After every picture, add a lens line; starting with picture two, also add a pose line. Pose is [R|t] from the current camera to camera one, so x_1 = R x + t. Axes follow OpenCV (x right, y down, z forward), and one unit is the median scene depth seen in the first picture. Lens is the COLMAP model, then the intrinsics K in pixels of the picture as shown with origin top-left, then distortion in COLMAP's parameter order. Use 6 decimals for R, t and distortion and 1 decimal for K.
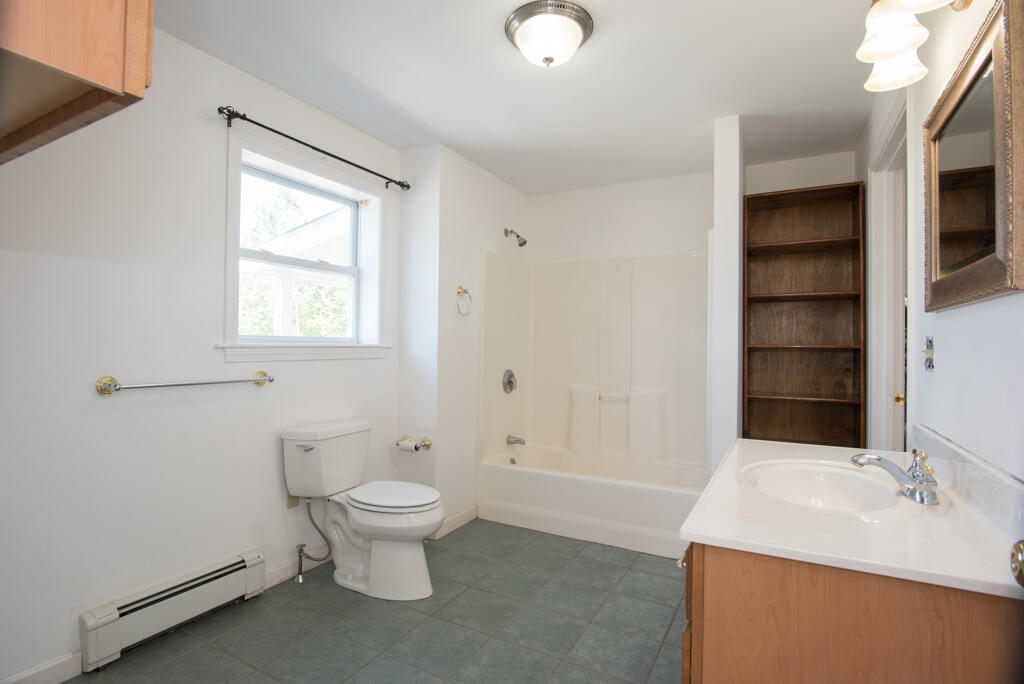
lens RADIAL K [[517.9, 0, 520.6], [0, 517.9, 339.7], [0, 0, 1]] dist [-0.012091, -0.001800]
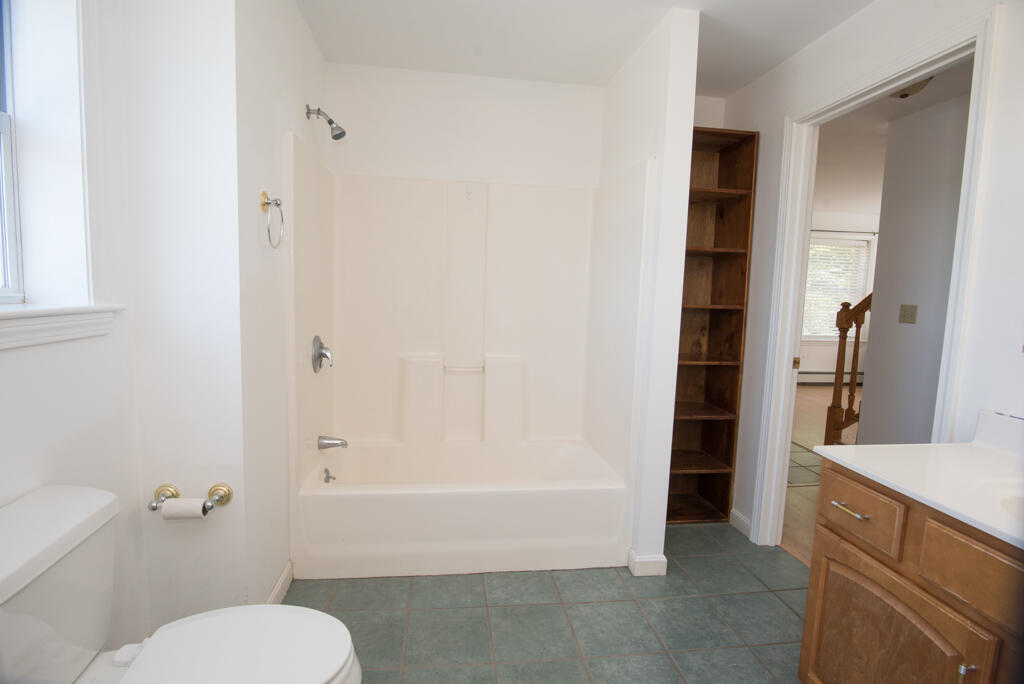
lens RADIAL K [[517.9, 0, 539.4], [0, 517.9, 342.9], [0, 0, 1]] dist [-0.012091, -0.001800]
pose [[0.810609, -0.043932, 0.583938, -0.203086], [-0.030889, 0.992586, 0.117555, -0.020397], [-0.584773, -0.113329, 0.803242, 0.383204]]
